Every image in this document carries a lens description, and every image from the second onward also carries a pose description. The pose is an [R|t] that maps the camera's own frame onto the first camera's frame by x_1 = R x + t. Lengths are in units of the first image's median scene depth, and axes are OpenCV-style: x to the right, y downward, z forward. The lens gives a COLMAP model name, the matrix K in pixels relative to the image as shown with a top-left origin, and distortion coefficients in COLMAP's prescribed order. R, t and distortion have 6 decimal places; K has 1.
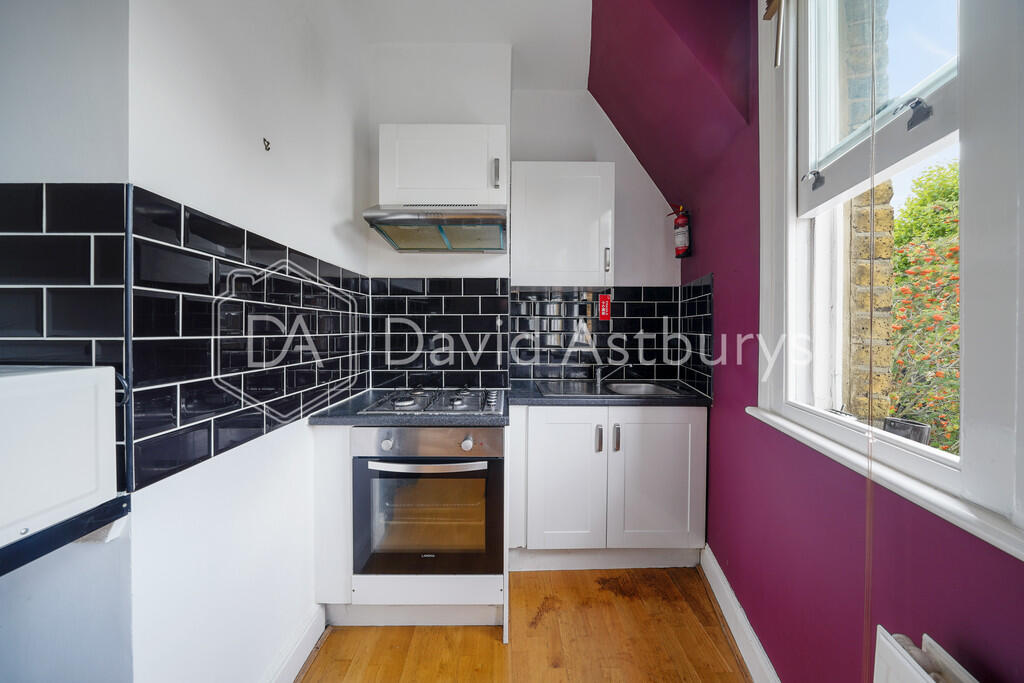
lens RADIAL K [[357.7, 0, 509.2], [0, 357.7, 336.3], [0, 0, 1]] dist [-0.006116, 0.000241]
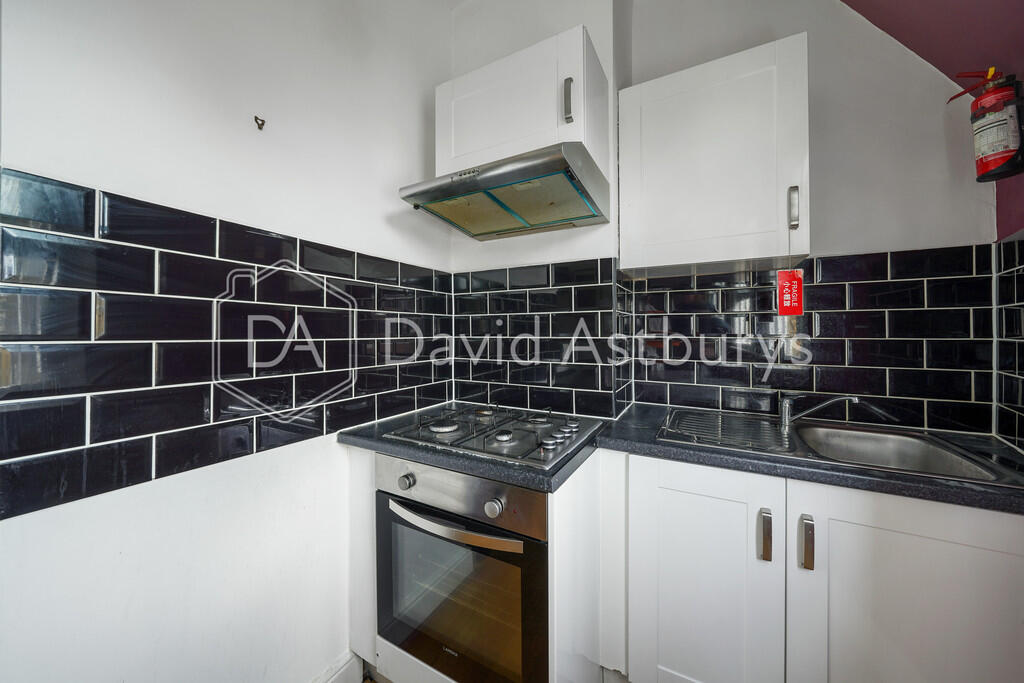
lens RADIAL K [[357.7, 0, 512.8], [0, 357.7, 330.6], [0, 0, 1]] dist [-0.006116, 0.000241]
pose [[0.872136, -0.003226, -0.489252, 0.182291], [-0.008042, 0.999749, -0.020929, -0.007102], [0.489197, 0.022187, 0.871891, 0.338851]]
